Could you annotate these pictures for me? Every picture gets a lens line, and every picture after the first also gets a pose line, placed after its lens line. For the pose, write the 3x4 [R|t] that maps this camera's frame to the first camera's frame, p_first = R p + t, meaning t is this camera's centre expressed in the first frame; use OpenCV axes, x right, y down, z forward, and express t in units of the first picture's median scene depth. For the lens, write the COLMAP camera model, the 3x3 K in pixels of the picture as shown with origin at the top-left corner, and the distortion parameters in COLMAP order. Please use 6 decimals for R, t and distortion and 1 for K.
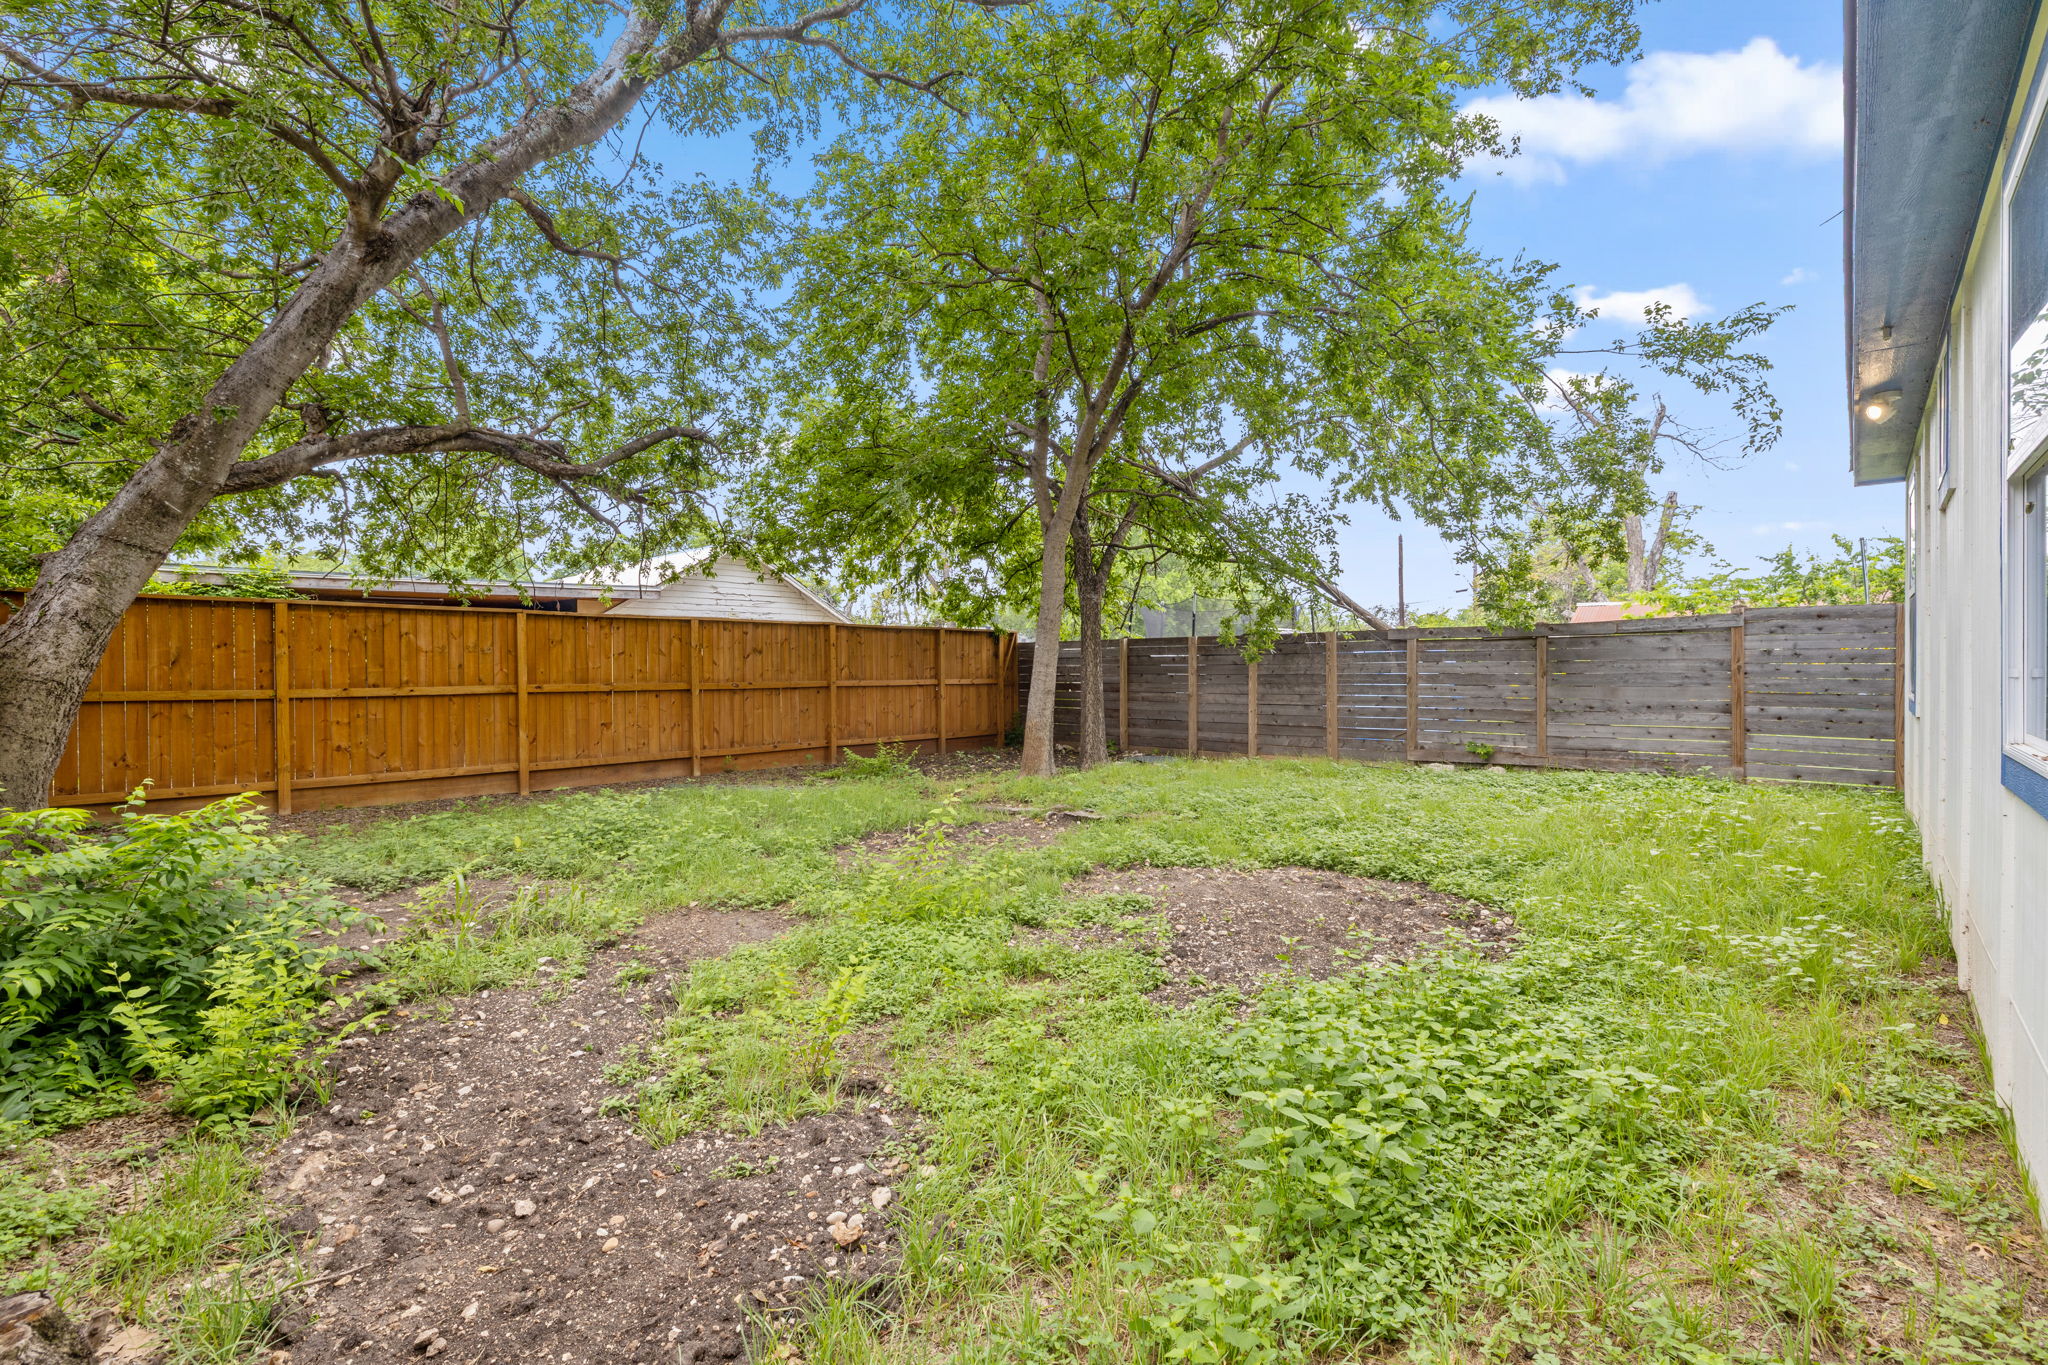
lens RADIAL K [[928.3, 0, 1026.1], [0, 928.3, 664.4], [0, 0, 1]] dist [-0.001263, 0.000101]
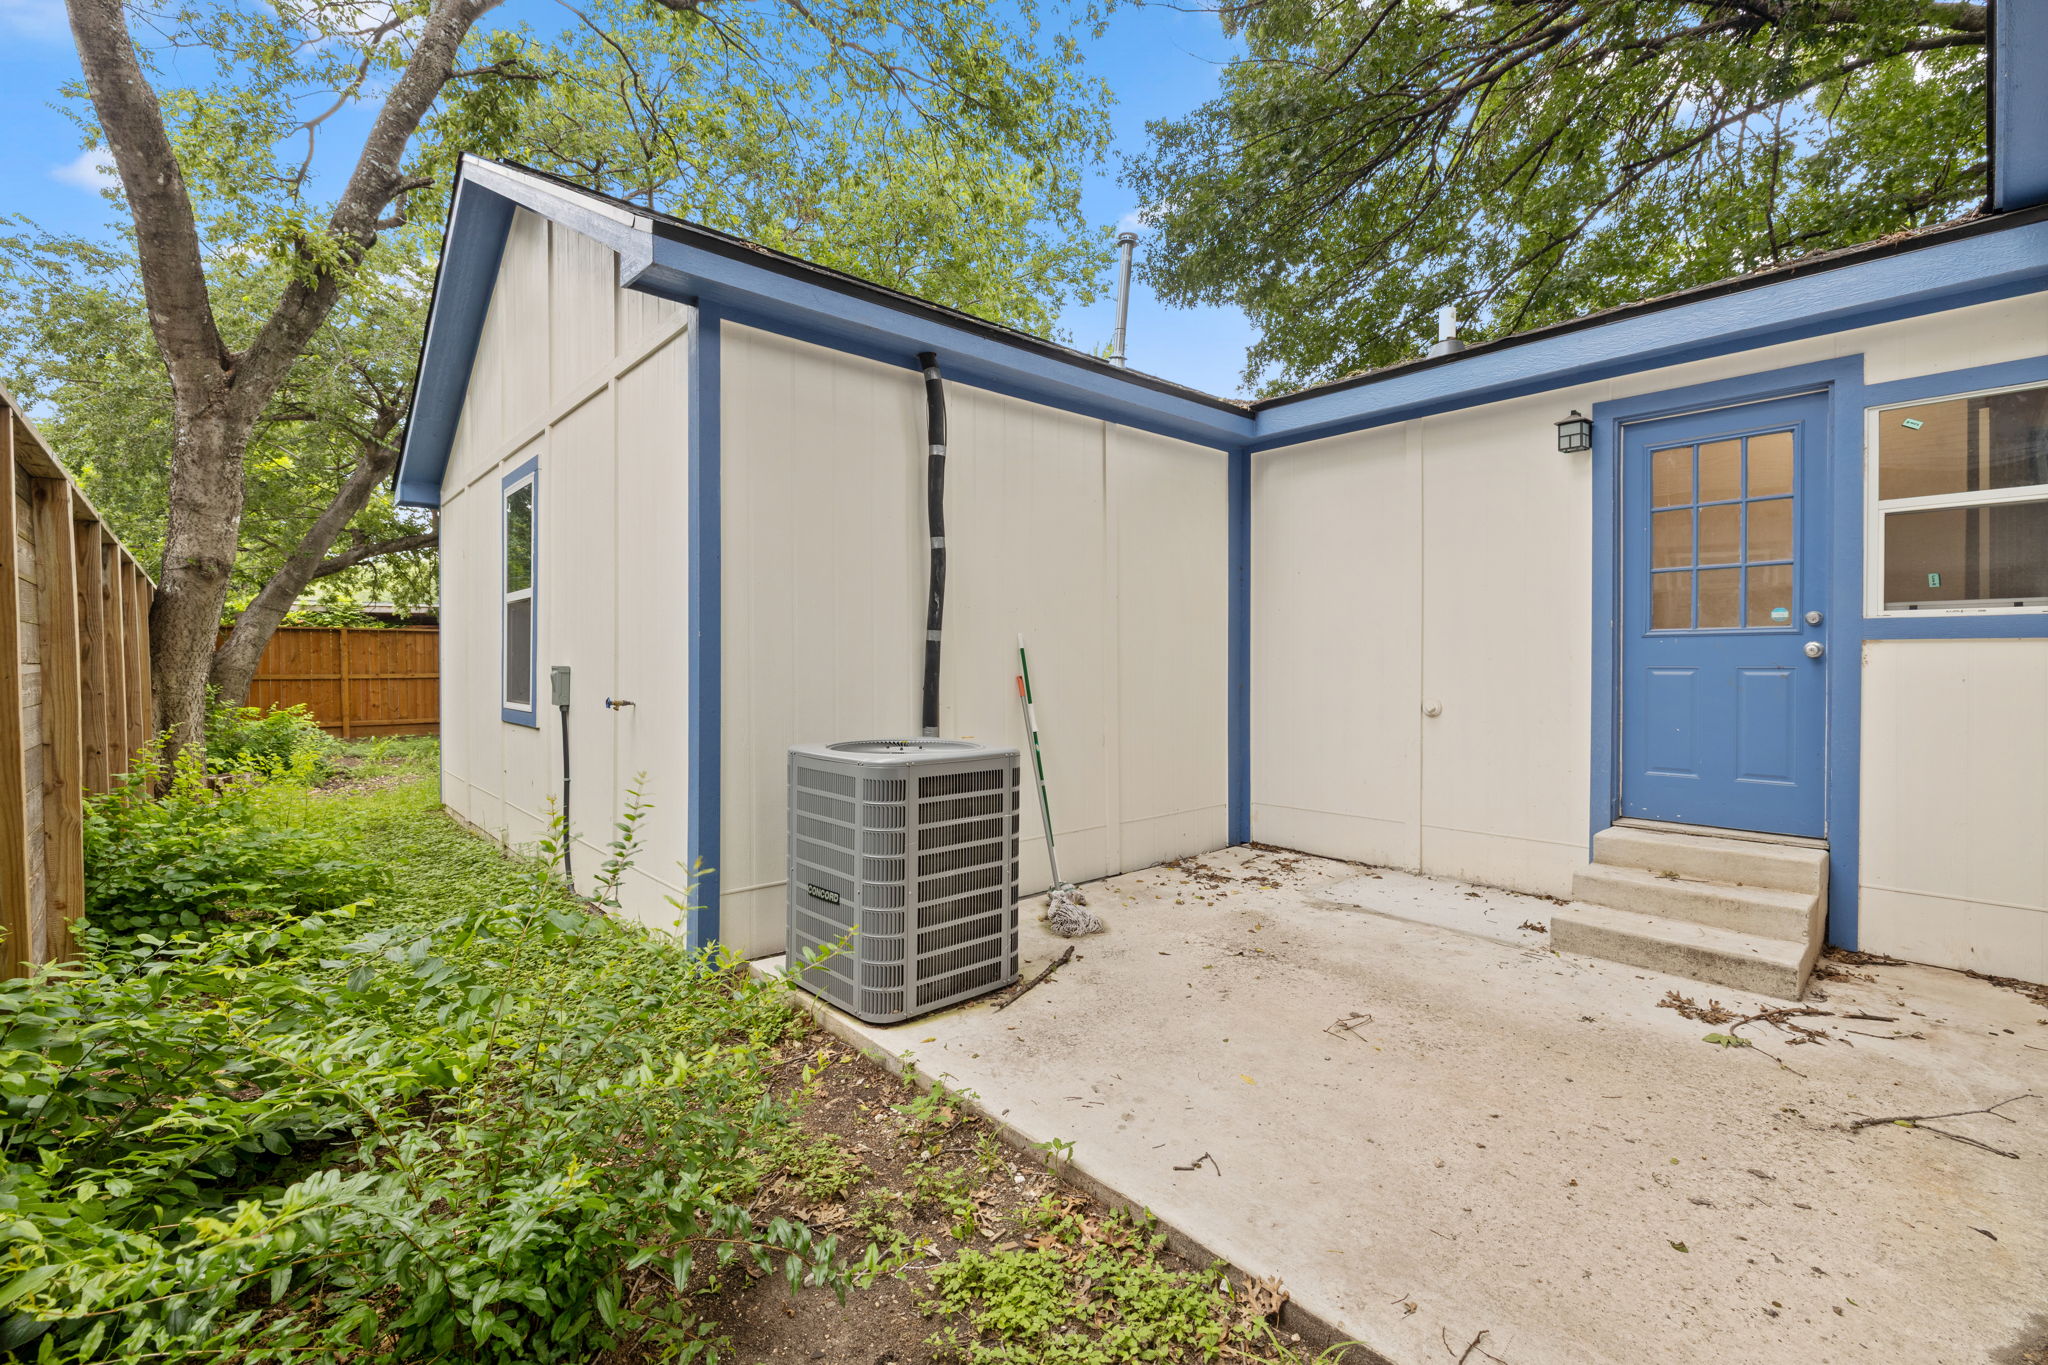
lens RADIAL K [[928.3, 0, 1026.1], [0, 928.3, 664.4], [0, 0, 1]] dist [-0.001263, 0.000101]
pose [[0.996278, 0.003310, -0.086140, 0.821508], [-0.002777, 0.999976, 0.006312, -0.010440], [0.086159, -0.006049, 0.996263, -0.847636]]
